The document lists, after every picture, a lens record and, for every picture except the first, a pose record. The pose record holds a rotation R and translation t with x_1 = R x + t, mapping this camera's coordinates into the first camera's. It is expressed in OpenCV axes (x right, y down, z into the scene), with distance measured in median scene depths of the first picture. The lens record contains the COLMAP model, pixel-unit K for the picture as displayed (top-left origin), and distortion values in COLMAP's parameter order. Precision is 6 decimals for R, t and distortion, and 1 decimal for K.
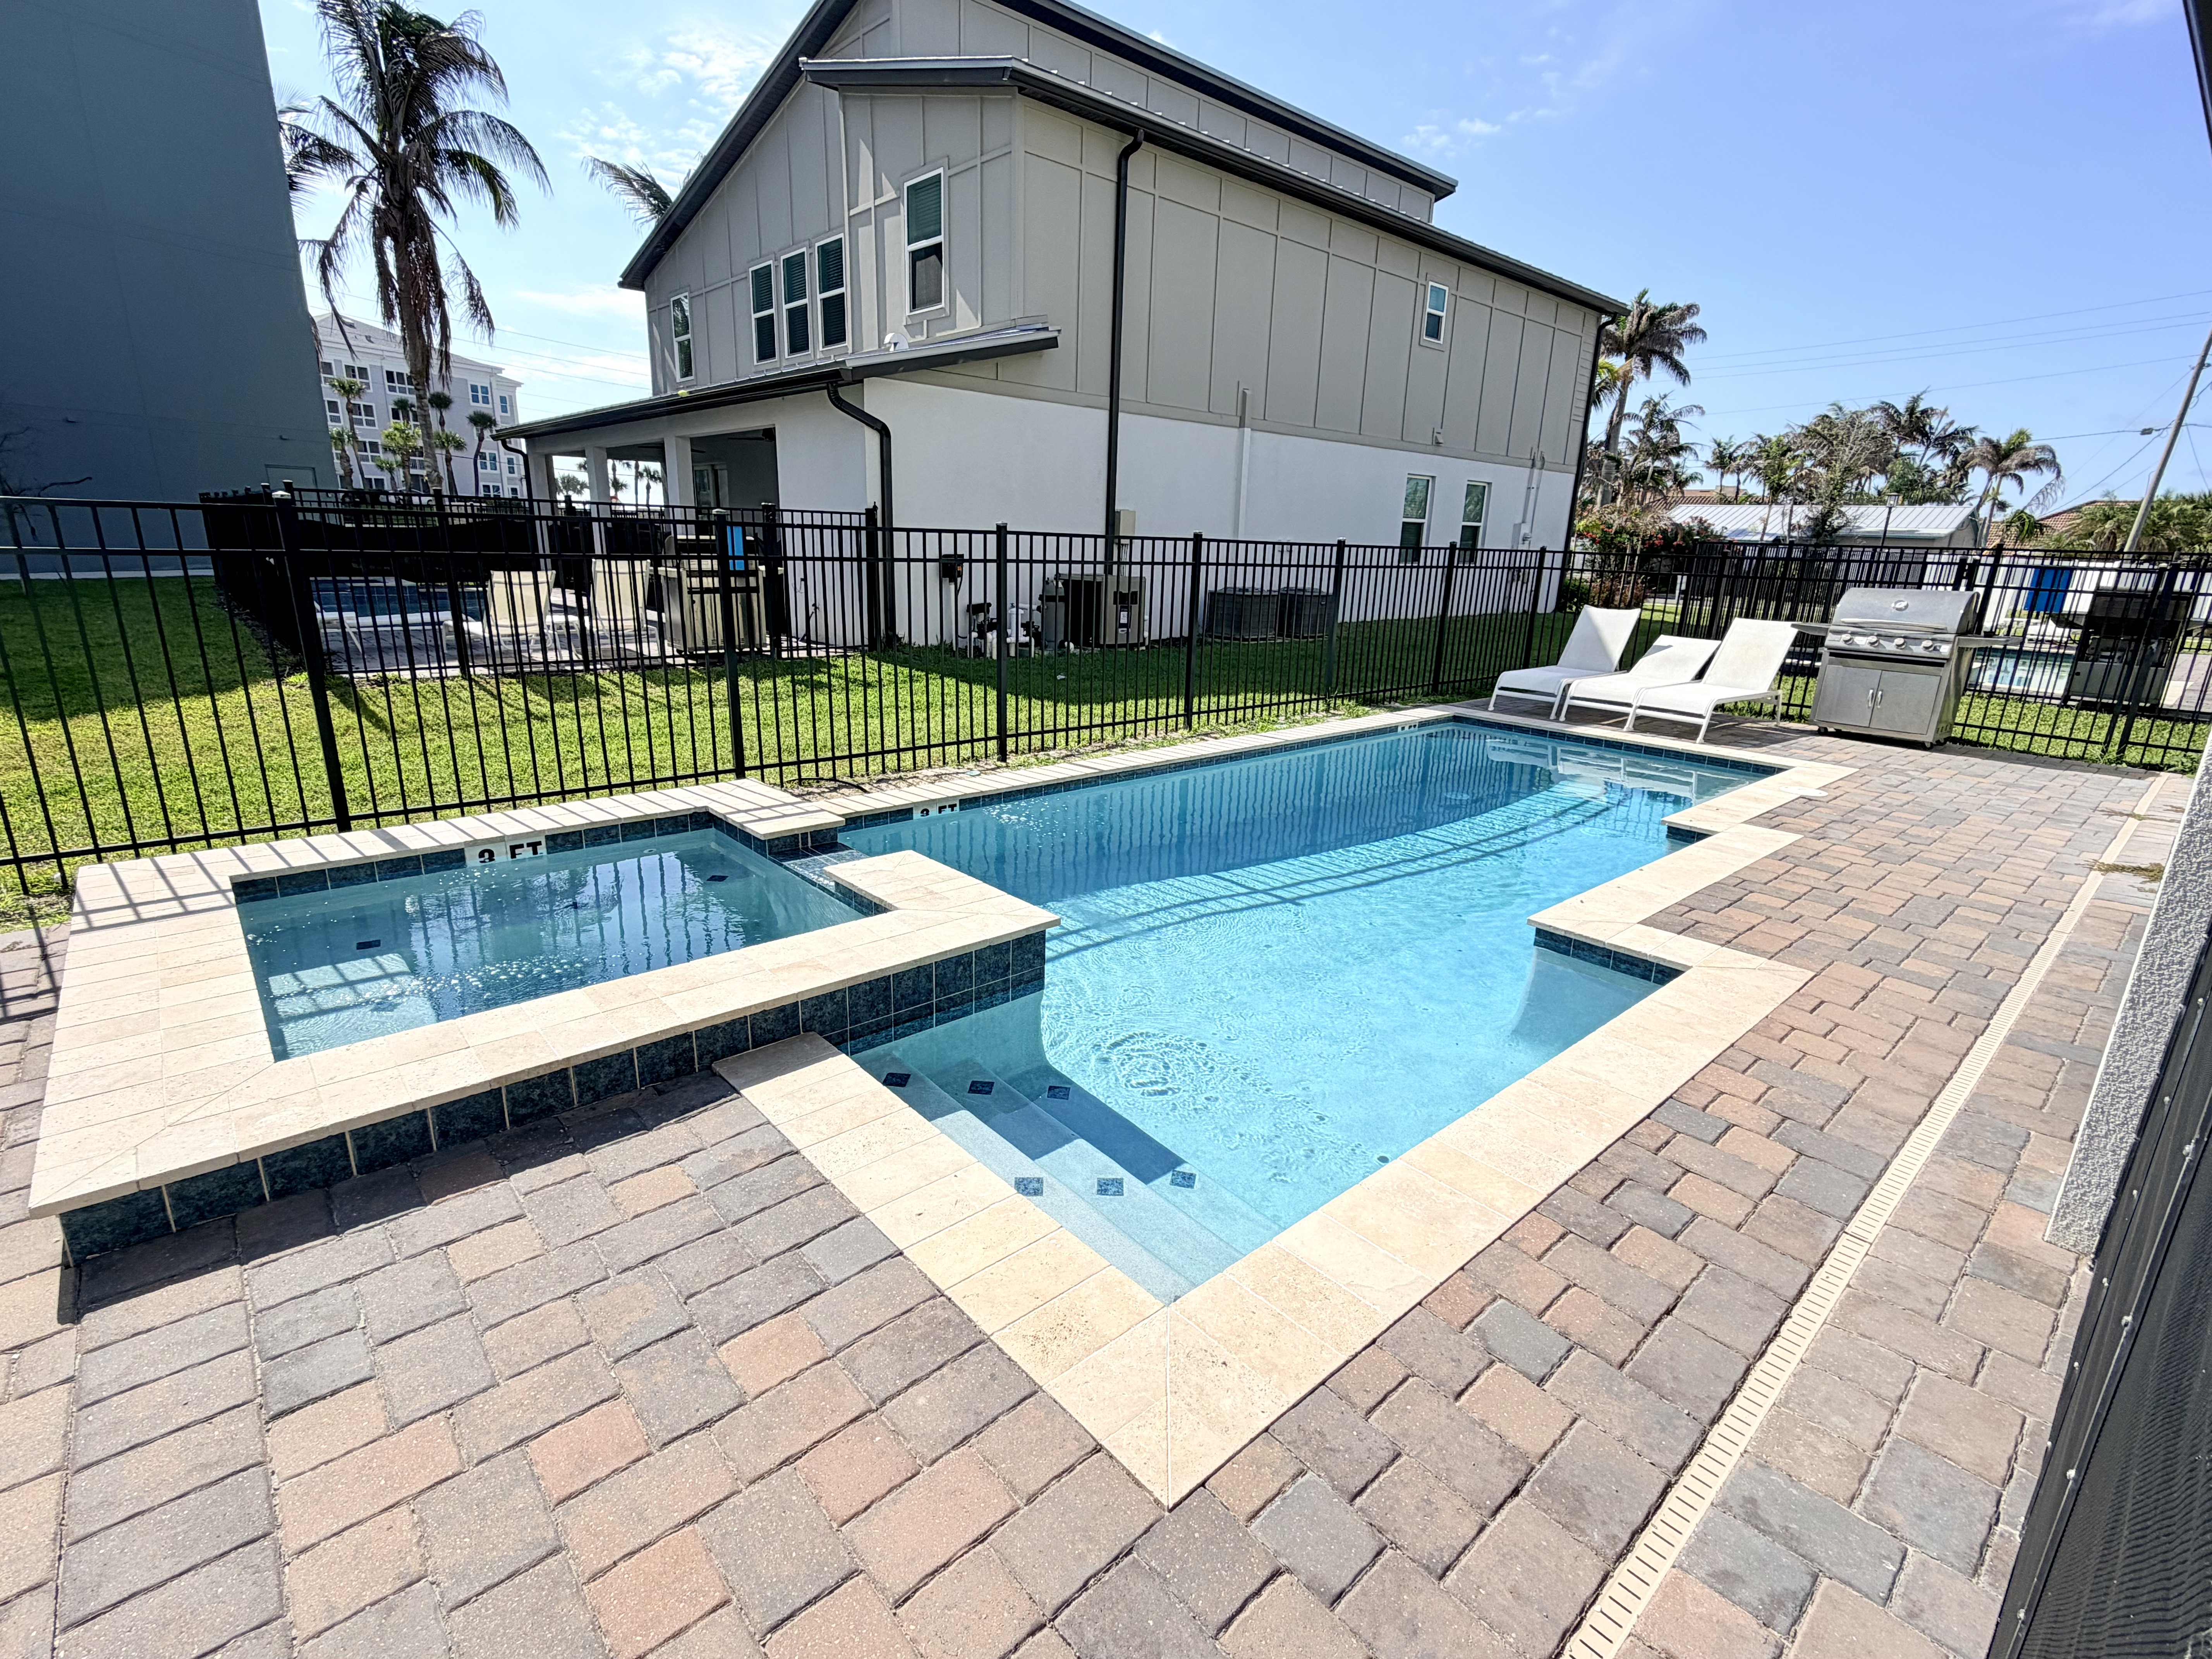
lens RADIAL K [[1037.4, 0, 1107.7], [0, 1037.4, 827.6], [0, 0, 1]] dist [-0.001863, 0.000020]
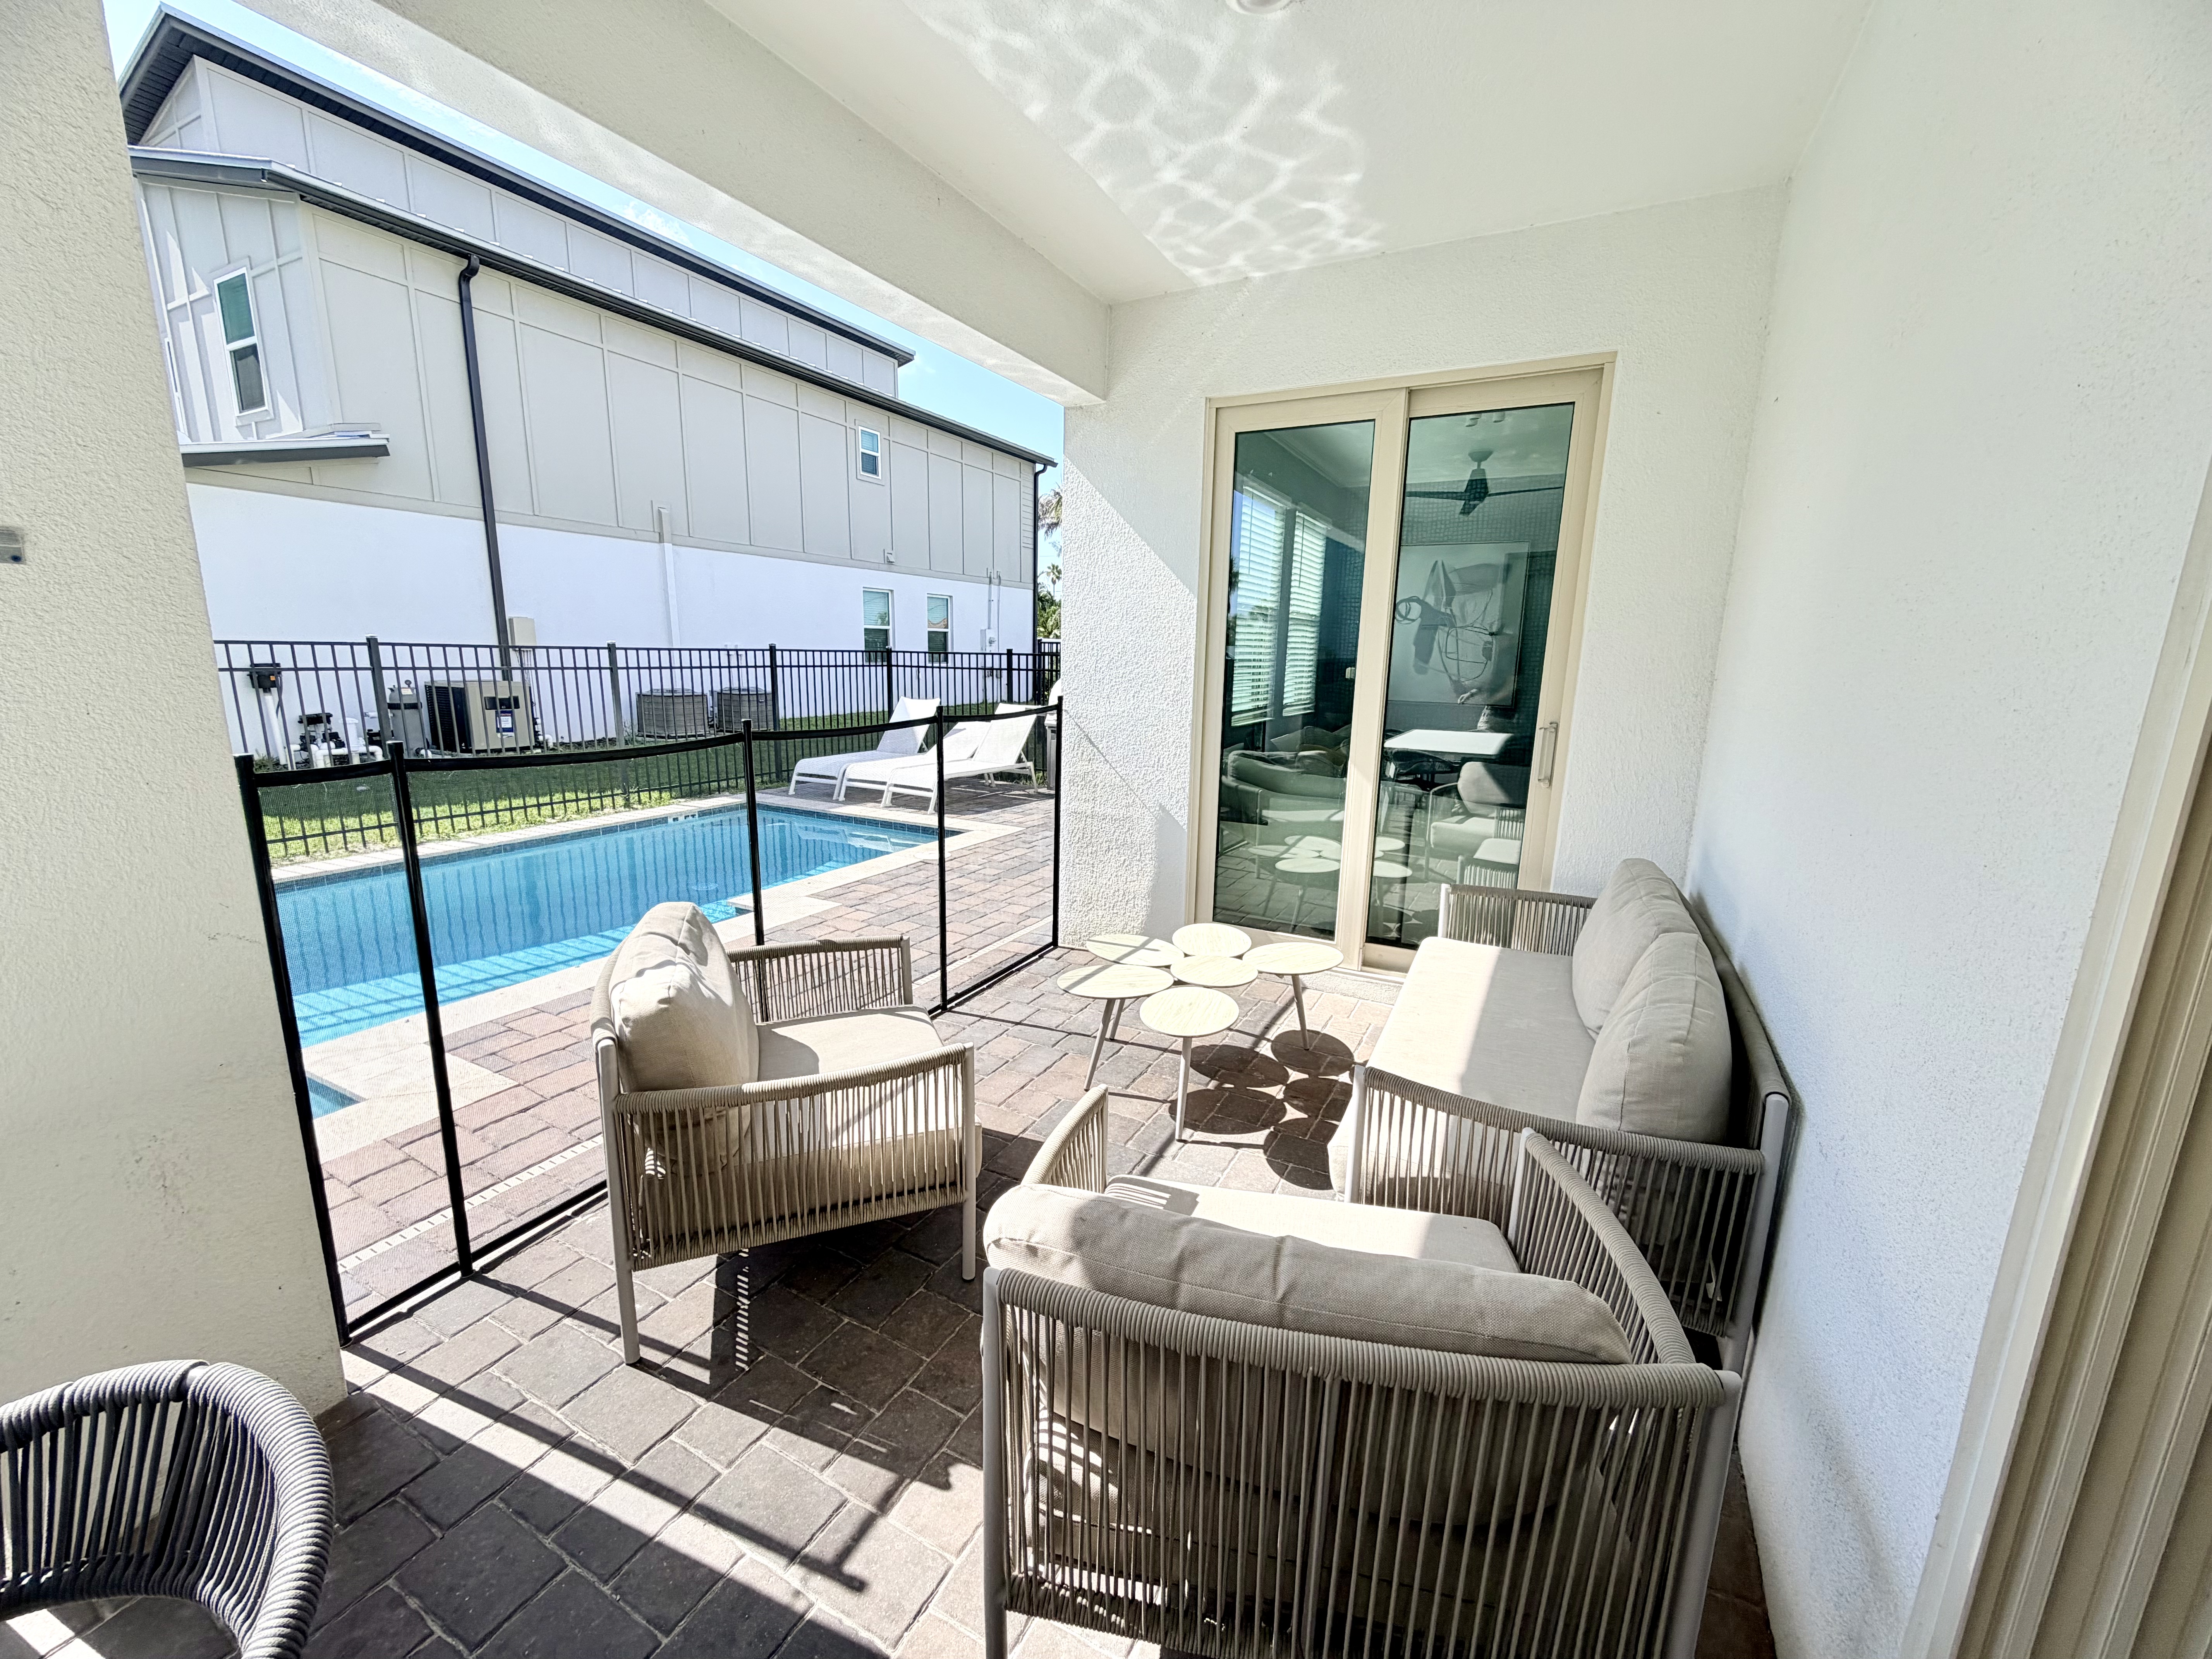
lens RADIAL K [[877.5, 0, 1103.1], [0, 877.5, 833.6], [0, 0, 1]] dist [-0.000535, -0.000165]
pose [[0.940571, -0.082707, 0.329371, 0.261864], [0.102119, 0.993883, -0.042046, 0.000473], [-0.323879, 0.073182, 0.943264, 0.013499]]
